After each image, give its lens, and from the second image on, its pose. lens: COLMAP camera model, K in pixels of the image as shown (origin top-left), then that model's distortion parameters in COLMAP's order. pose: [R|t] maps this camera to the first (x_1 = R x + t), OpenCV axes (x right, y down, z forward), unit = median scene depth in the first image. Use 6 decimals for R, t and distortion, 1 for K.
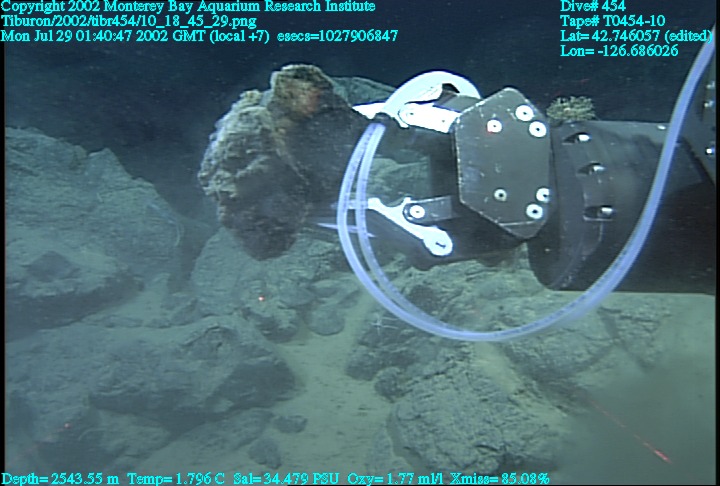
lens RADIAL K [[792.7, 0, 360.0], [0, 792.7, 243.0], [0, 0, 1]] dist [0.105232, 0.012238]
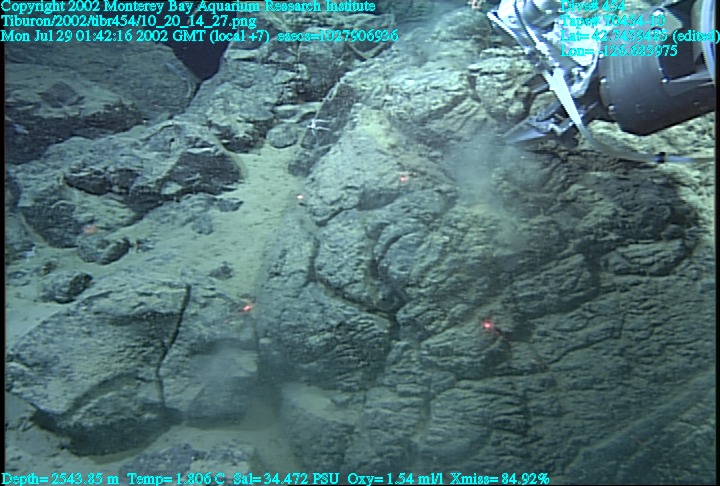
lens RADIAL K [[722.8, 0, 361.2], [0, 722.8, 247.4], [0, 0, 1]] dist [0.075632, 0.025566]
pose [[0.985883, 0.005324, -0.167351, 0.280946], [0.004256, 0.998375, 0.056833, 0.229867], [0.167382, -0.056743, 0.984258, -0.012017]]
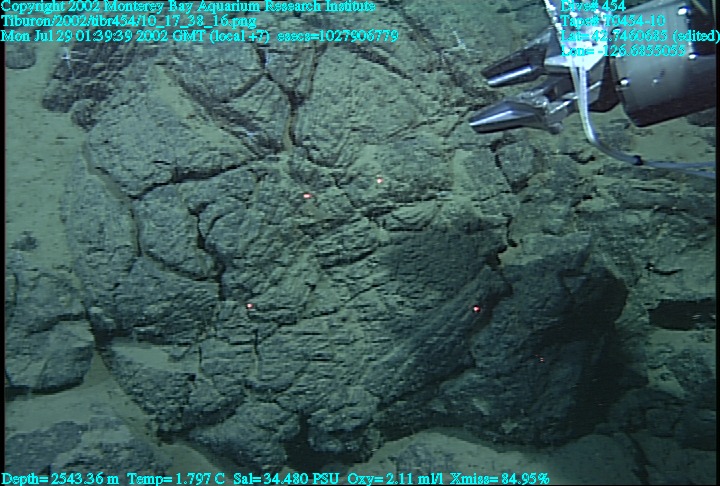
lens RADIAL K [[904.8, 0, 344.2], [0, 904.8, 267.0], [0, 0, 1]] dist [0.166531, 0.036206]
pose [[0.968131, -0.081824, 0.236701, 0.068616], [-0.000882, 0.944004, 0.329934, -0.045392], [-0.250443, -0.319628, 0.913847, -0.326942]]
